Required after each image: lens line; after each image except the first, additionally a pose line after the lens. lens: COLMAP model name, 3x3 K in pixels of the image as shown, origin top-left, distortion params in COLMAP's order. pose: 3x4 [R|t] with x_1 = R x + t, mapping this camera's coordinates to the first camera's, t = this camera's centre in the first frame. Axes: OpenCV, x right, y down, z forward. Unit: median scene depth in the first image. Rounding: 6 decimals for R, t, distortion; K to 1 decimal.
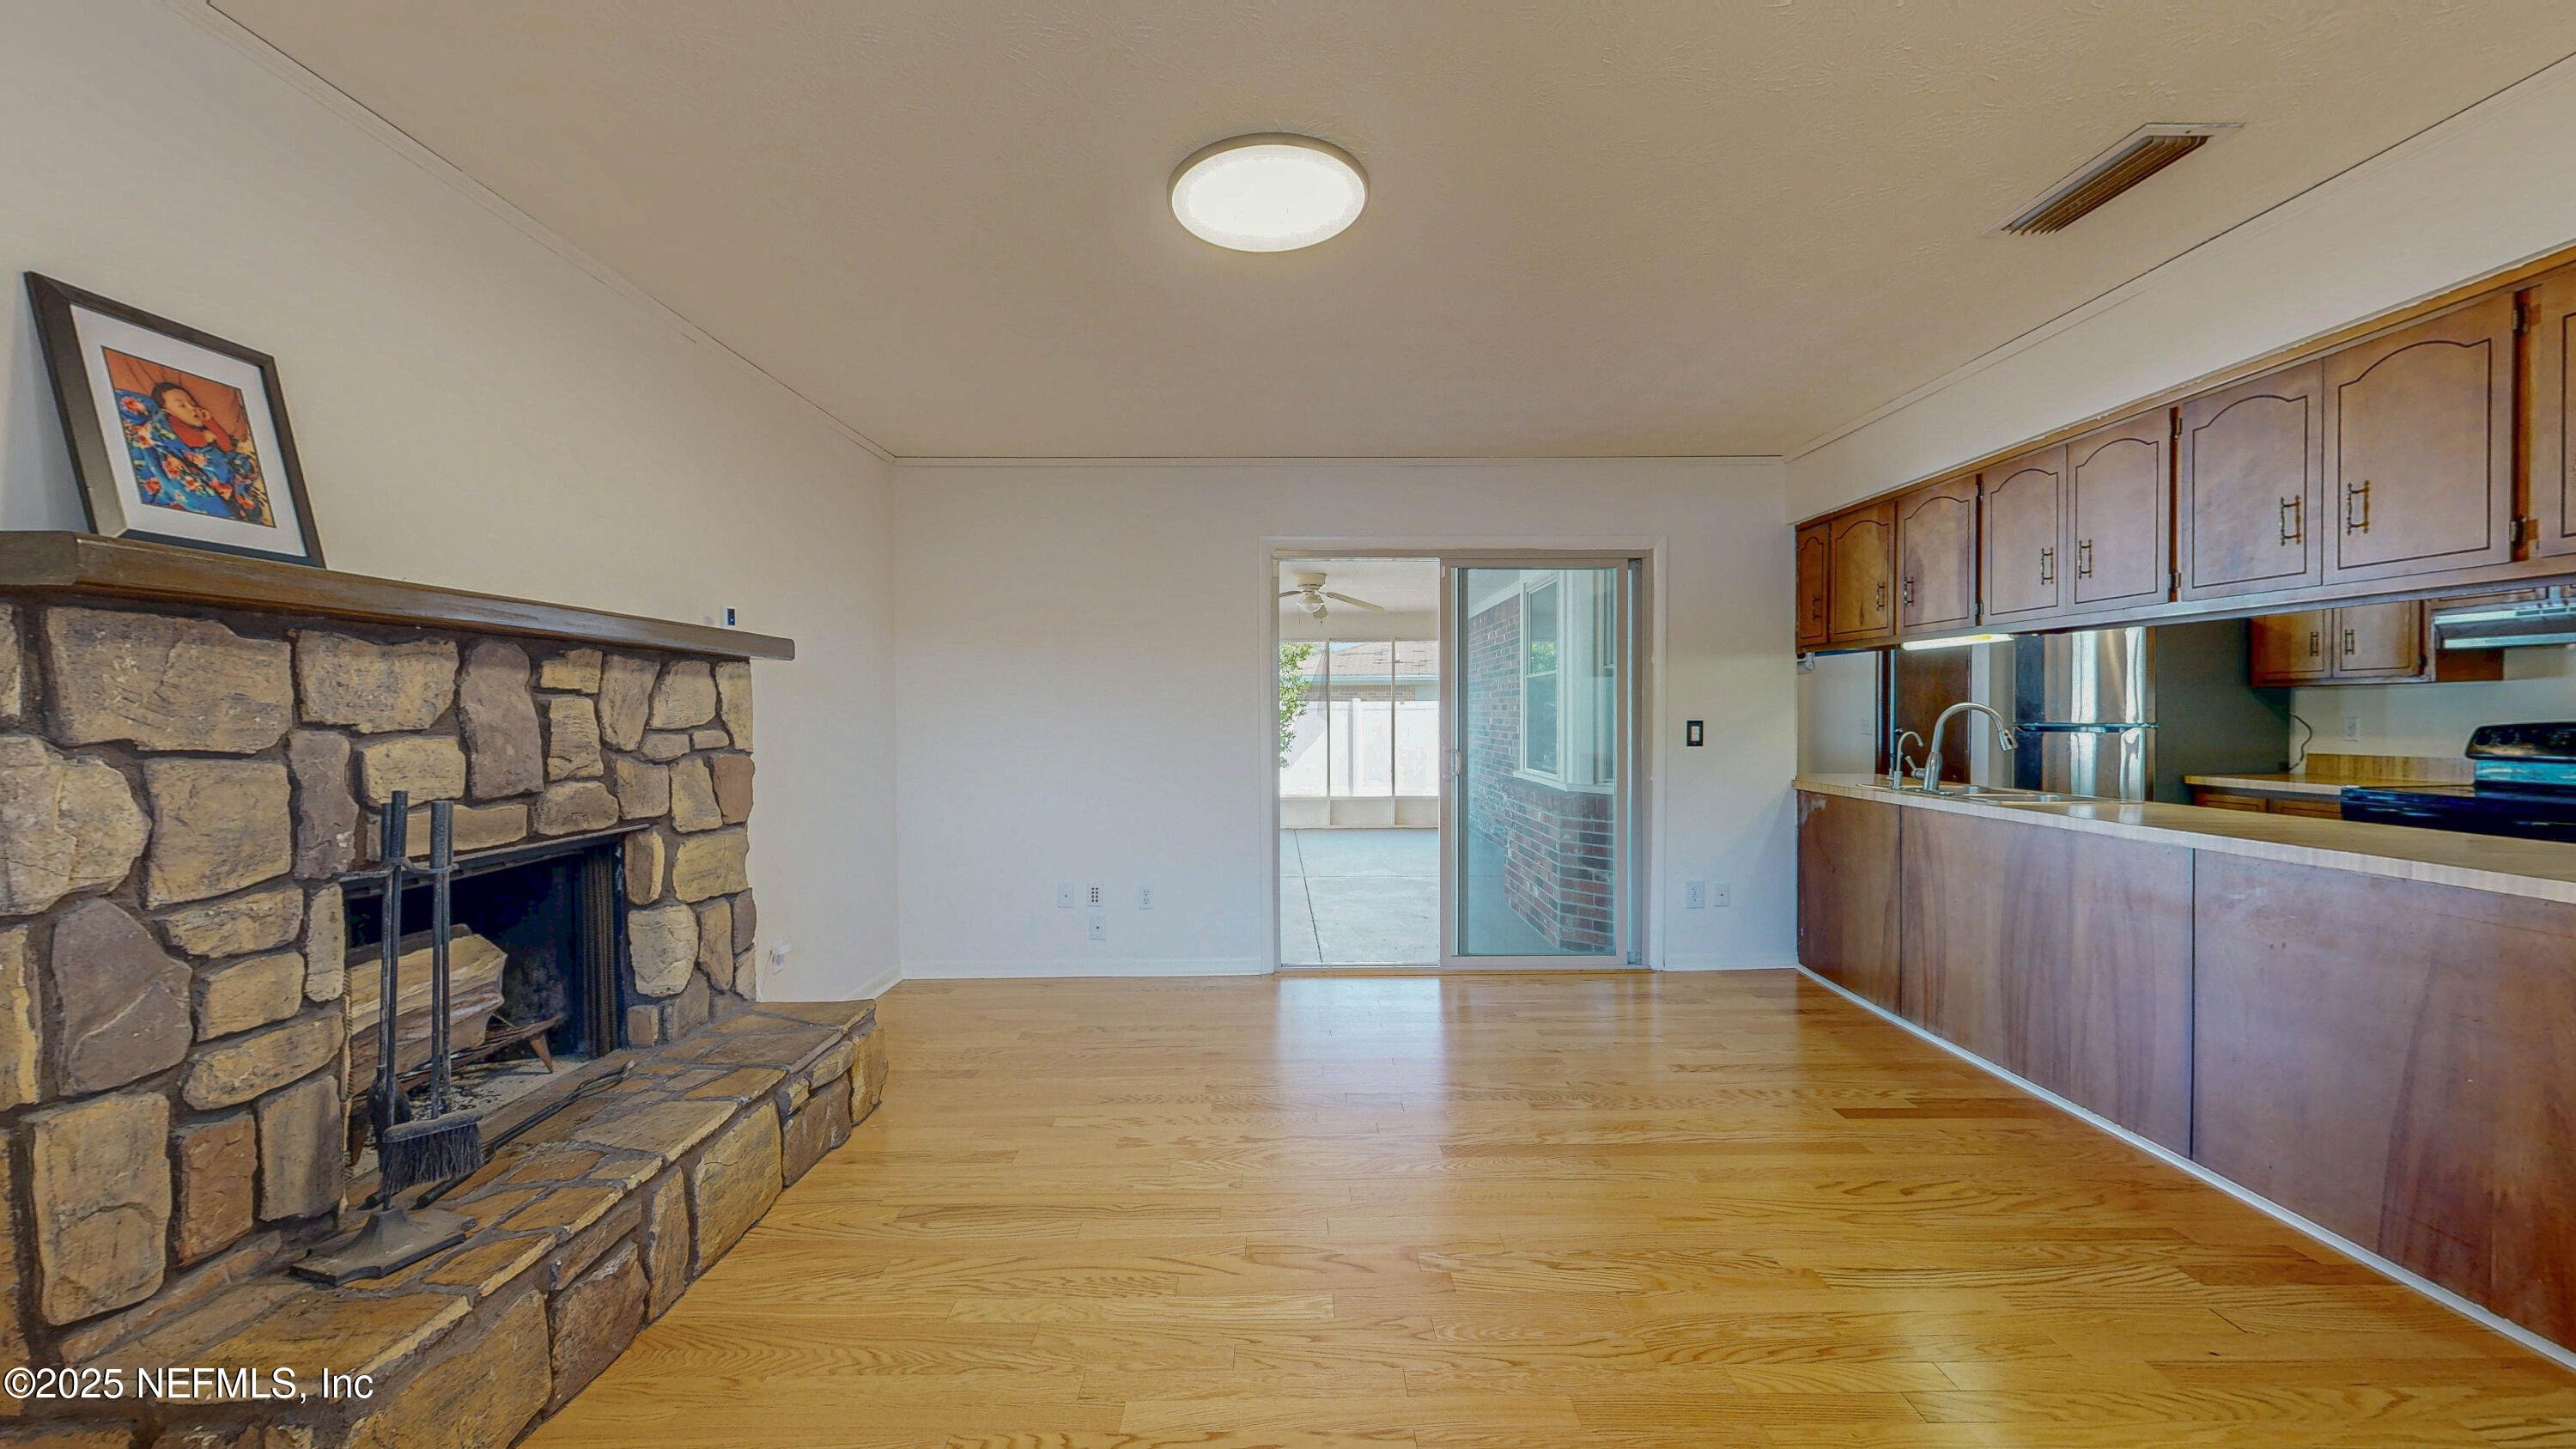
lens RADIAL K [[946.0, 0, 1310.5], [0, 946.0, 721.8], [0, 0, 1]] dist [0.008286, -0.000943]
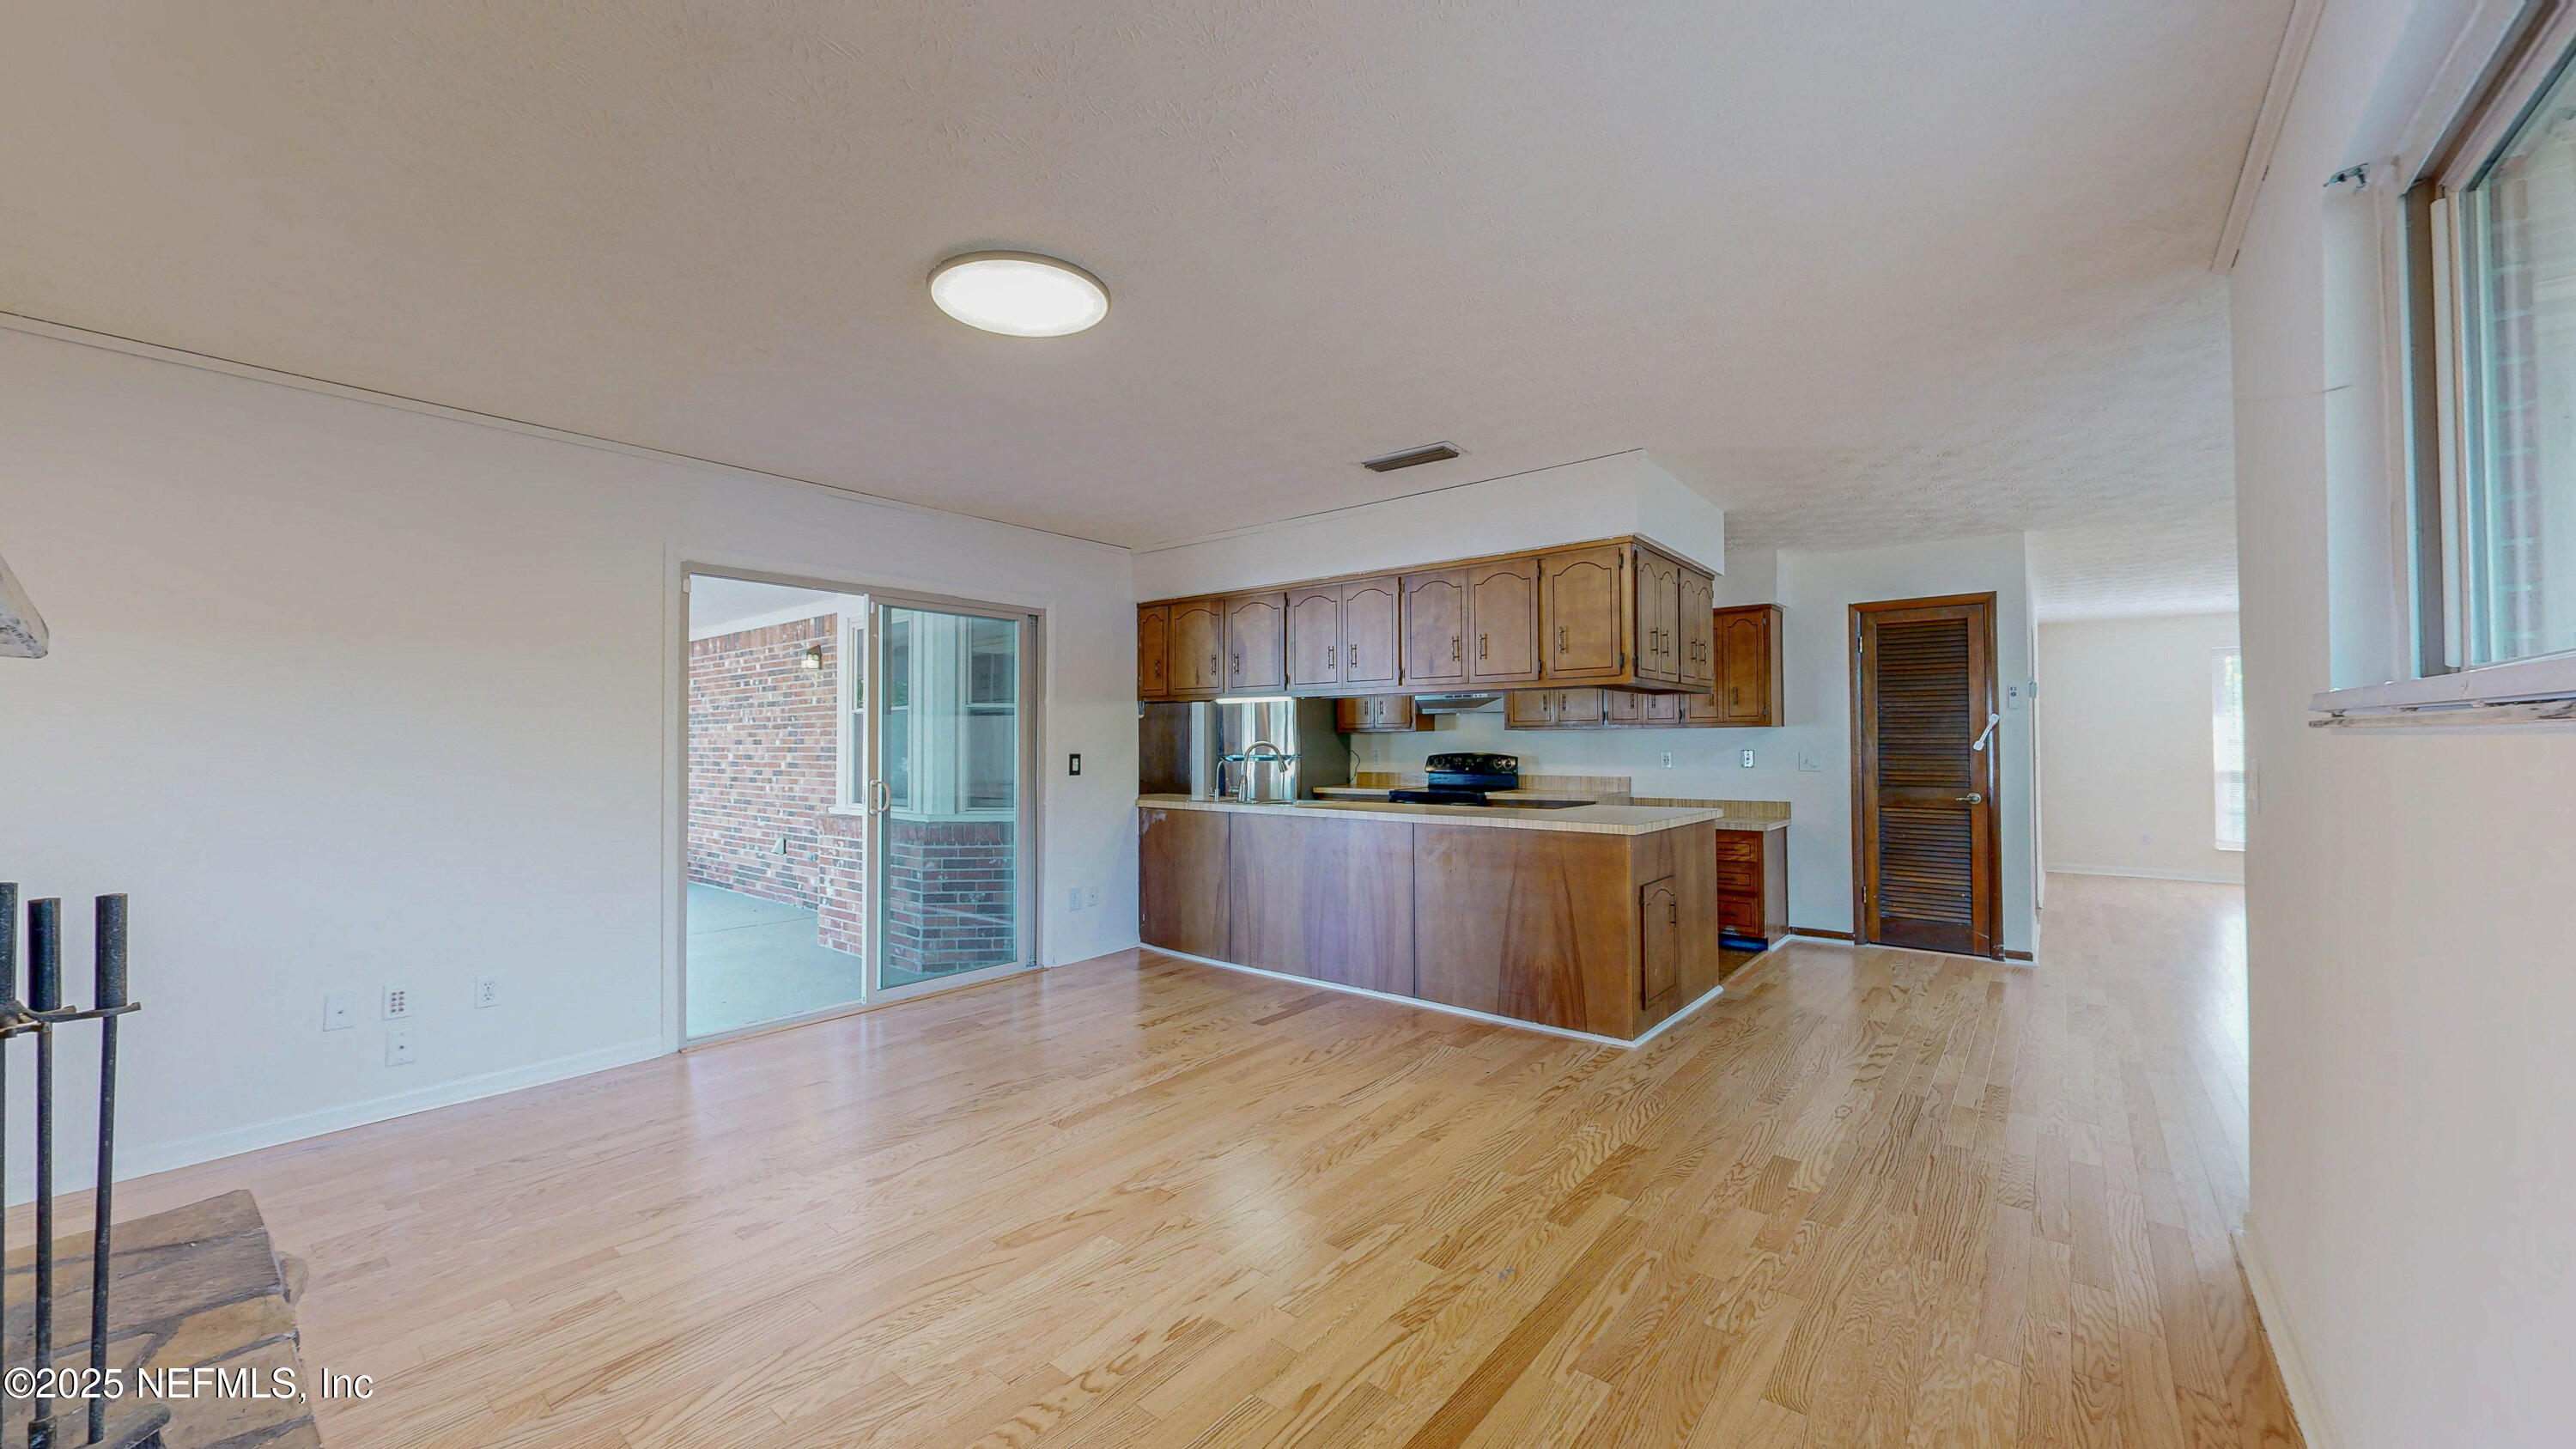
lens RADIAL K [[946.0, 0, 1292.9], [0, 946.0, 723.3], [0, 0, 1]] dist [0.008286, -0.000943]
pose [[0.640330, 0.019780, 0.767845, -0.575791], [0.005969, 0.999510, -0.030725, -0.002977], [-0.768076, 0.024257, 0.639899, 0.024073]]
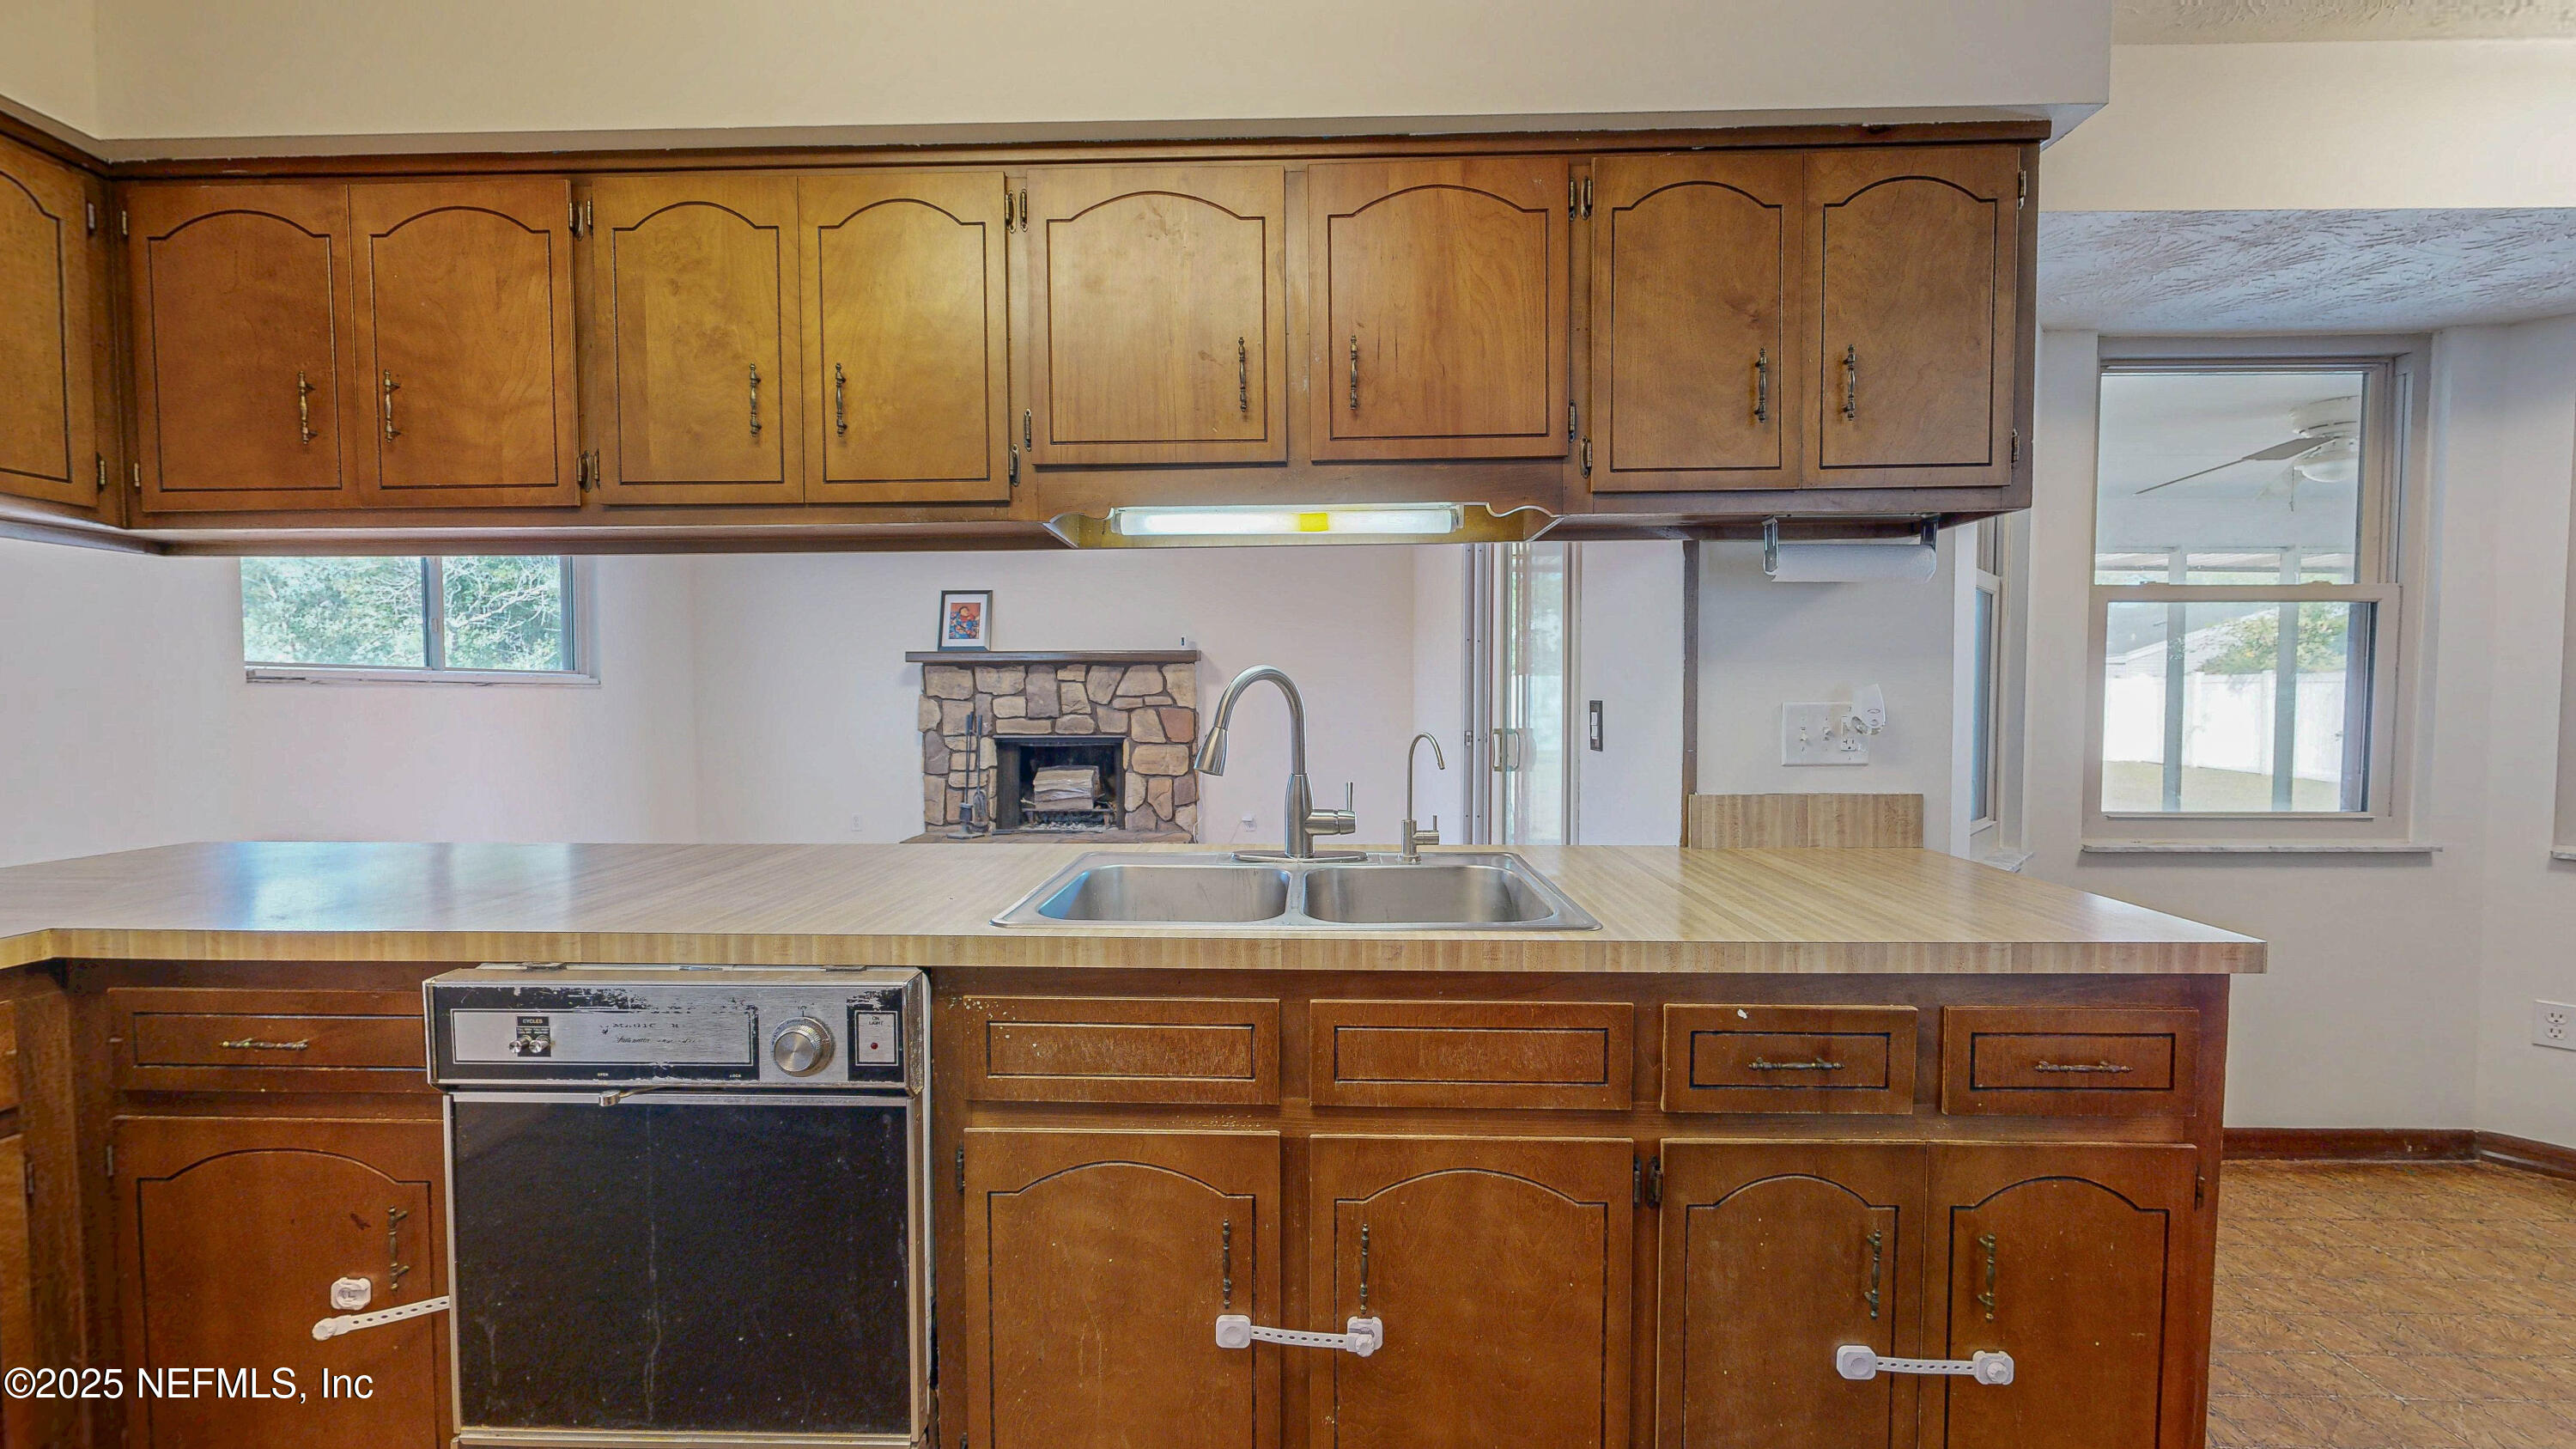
lens RADIAL K [[946.0, 0, 1259.7], [0, 946.0, 728.1], [0, 0, 1]] dist [0.008286, -0.000943]
pose [[-0.050032, 0.039472, -0.997967, 1.589434], [-0.006638, 0.999184, 0.039853, -0.007775], [0.998726, 0.008619, -0.049729, 1.422751]]
